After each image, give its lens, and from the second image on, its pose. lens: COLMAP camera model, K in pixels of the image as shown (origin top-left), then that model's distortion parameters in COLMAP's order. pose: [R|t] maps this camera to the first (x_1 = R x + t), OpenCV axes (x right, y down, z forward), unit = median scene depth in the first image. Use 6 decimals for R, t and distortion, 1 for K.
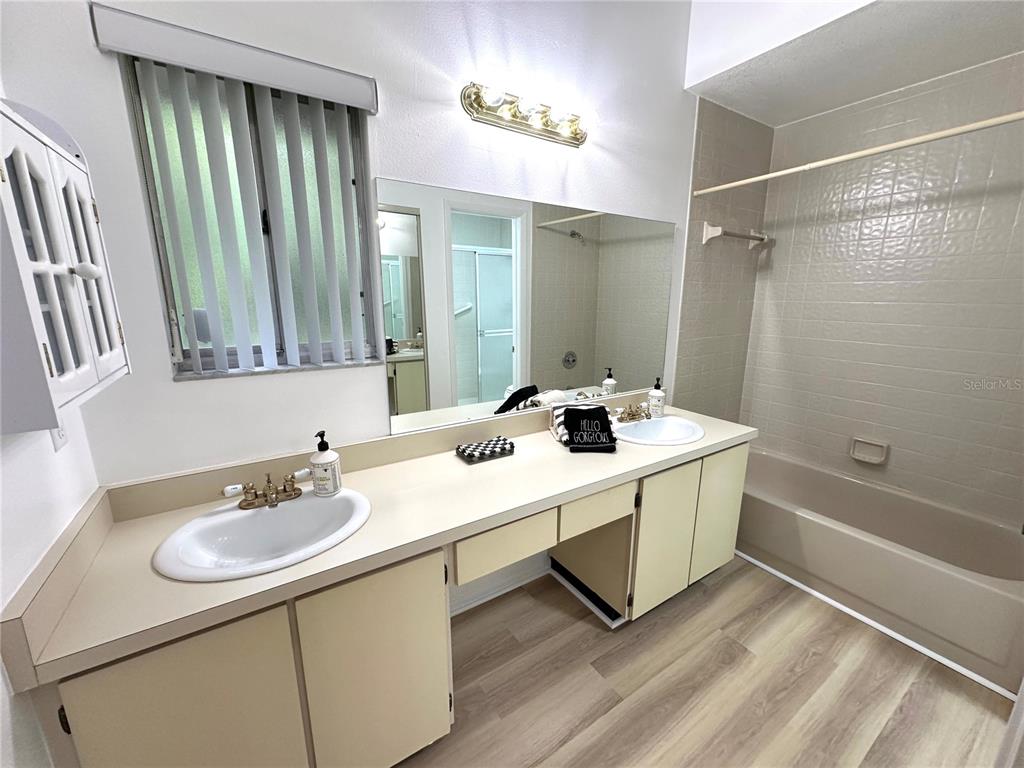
lens RADIAL K [[407.5, 0, 516.9], [0, 407.5, 381.0], [0, 0, 1]] dist [-0.003643, 0.000855]
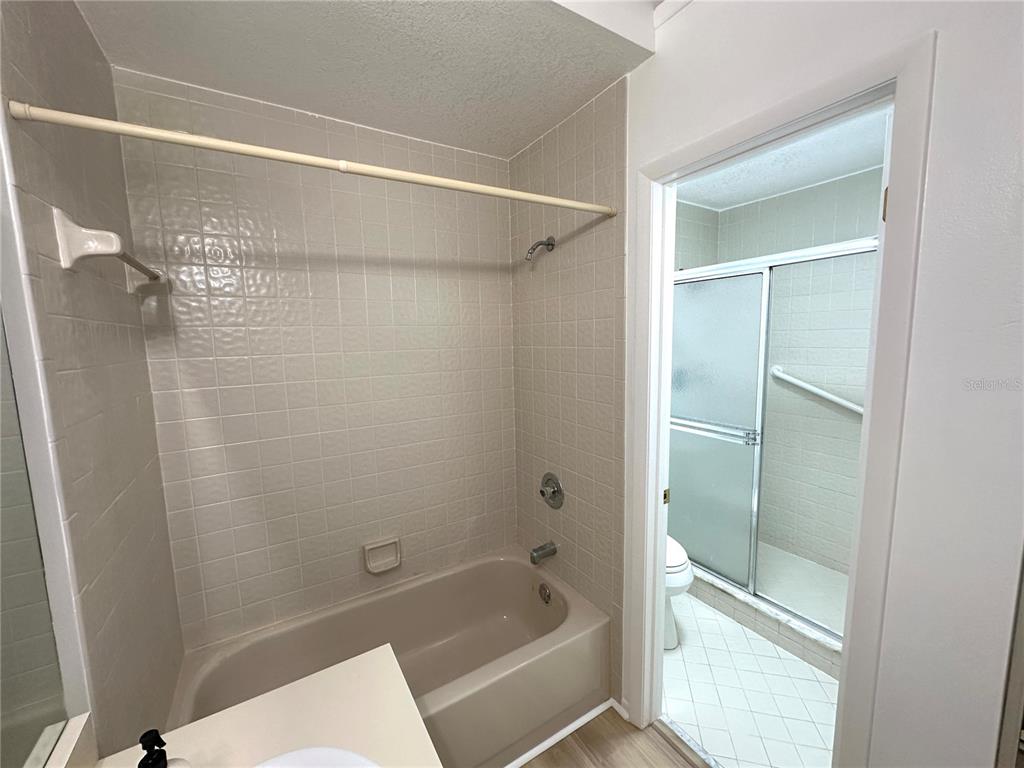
lens RADIAL K [[407.5, 0, 511.4], [0, 407.5, 383.9], [0, 0, 1]] dist [-0.003643, 0.000855]
pose [[0.026249, -0.113778, 0.993159, 0.096961], [0.230589, 0.967398, 0.104732, -0.182418], [-0.972697, 0.226263, 0.051630, 0.617004]]
